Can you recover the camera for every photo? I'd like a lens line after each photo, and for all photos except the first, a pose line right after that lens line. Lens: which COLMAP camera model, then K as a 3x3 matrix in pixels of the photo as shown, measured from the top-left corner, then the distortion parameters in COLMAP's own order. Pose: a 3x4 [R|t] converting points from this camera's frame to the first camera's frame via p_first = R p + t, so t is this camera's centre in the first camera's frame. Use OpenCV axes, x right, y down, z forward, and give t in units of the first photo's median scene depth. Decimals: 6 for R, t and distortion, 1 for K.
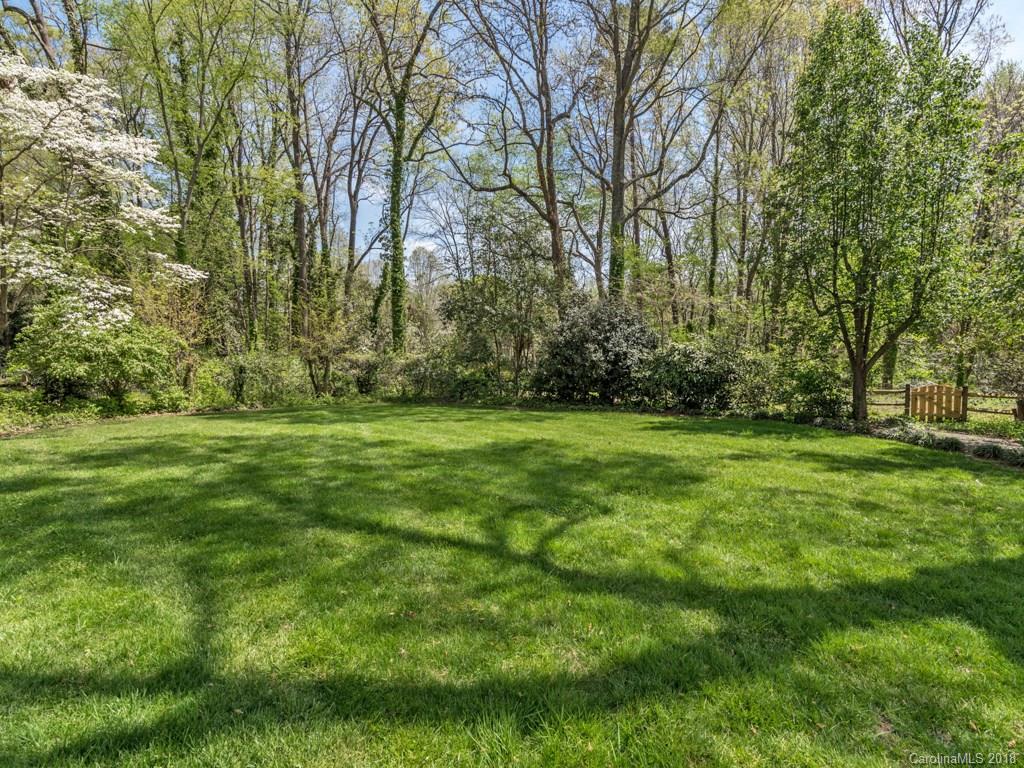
lens RADIAL K [[470.6, 0, 509.1], [0, 470.6, 385.7], [0, 0, 1]] dist [0.000536, 0.000036]
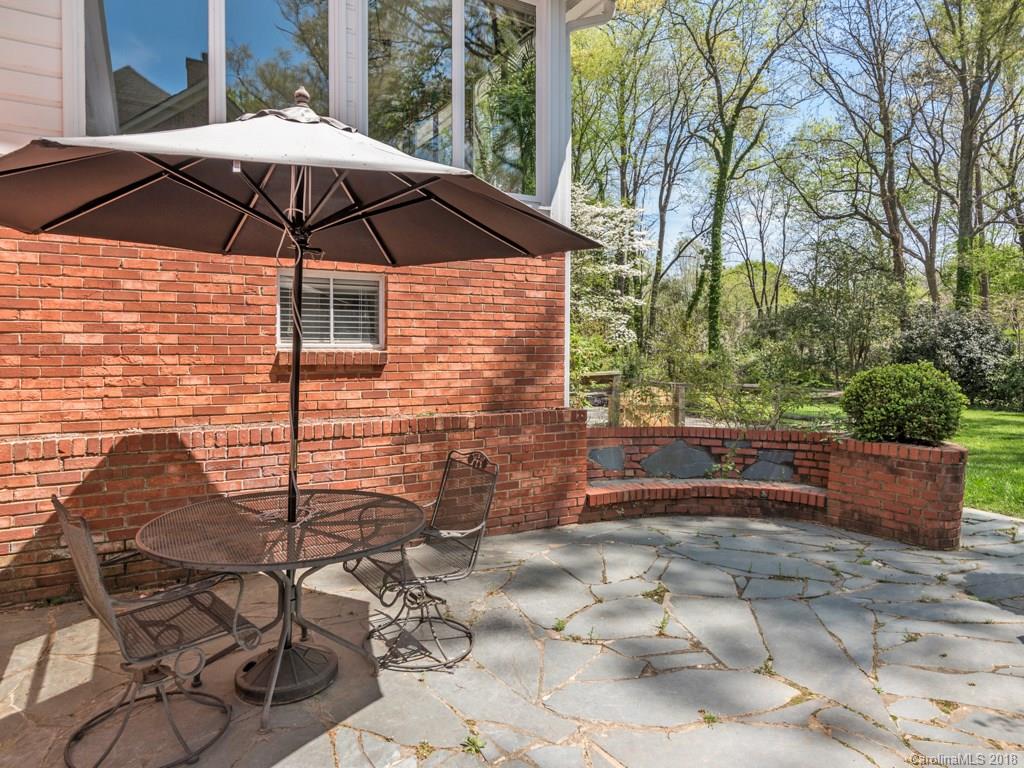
lens RADIAL K [[630.8, 0, 519.8], [0, 630.8, 356.7], [0, 0, 1]] dist [0.005760, 0.000842]
pose [[0.938707, 0.006493, -0.344656, -0.228503], [-0.028149, 0.997927, -0.057867, 0.038928], [0.343566, 0.064021, 0.936944, -0.694523]]
